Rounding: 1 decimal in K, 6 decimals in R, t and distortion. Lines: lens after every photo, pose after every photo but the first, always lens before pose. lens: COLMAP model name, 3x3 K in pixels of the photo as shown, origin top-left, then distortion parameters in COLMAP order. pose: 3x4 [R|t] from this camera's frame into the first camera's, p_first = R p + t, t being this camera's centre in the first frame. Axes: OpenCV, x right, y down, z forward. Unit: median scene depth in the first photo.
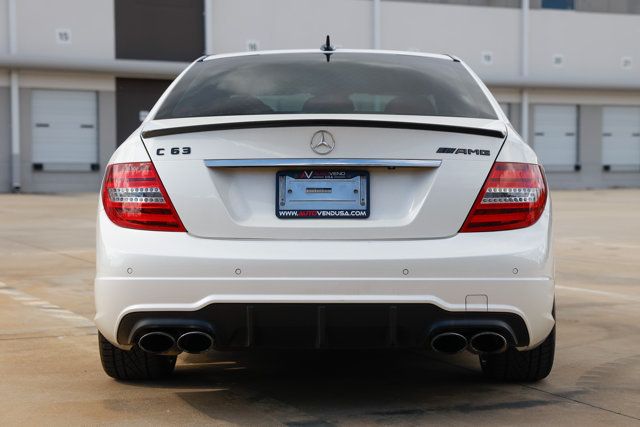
lens RADIAL K [[1160.7, 0, 325.2], [0, 1160.7, 216.0], [0, 0, 1]] dist [0.264166, 0.000000]
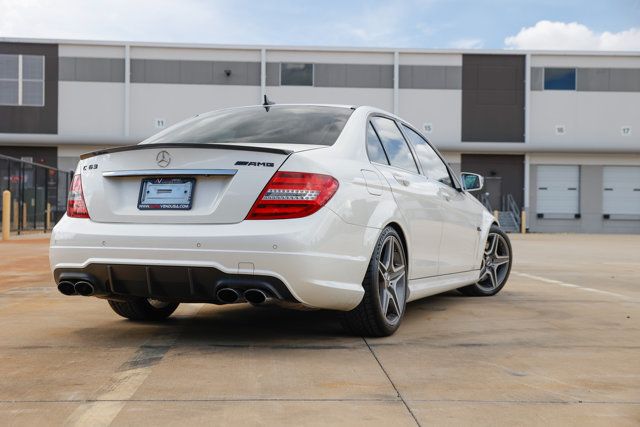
lens RADIAL K [[801.4, 0, 317.8], [0, 801.4, 212.4], [0, 0, 1]] dist [0.043651, 0.000000]
pose [[0.928200, 0.004429, -0.372055, 0.561353], [-0.022168, 0.998811, -0.043412, 0.045672], [0.371421, 0.048543, 0.927195, 0.117504]]
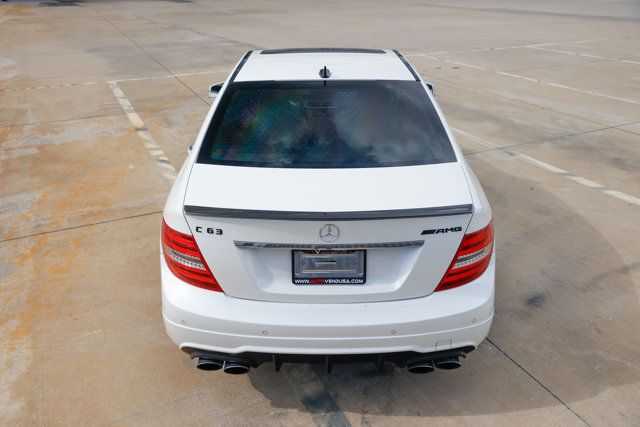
lens RADIAL K [[496.7, 0, 314.7], [0, 496.7, 212.8], [0, 0, 1]] dist [-0.017757, -0.002104]
pose [[0.999886, -0.012035, 0.009102, -0.021940], [0.007433, 0.917804, 0.396965, -0.285752], [-0.013132, -0.396852, 0.917789, 0.525623]]
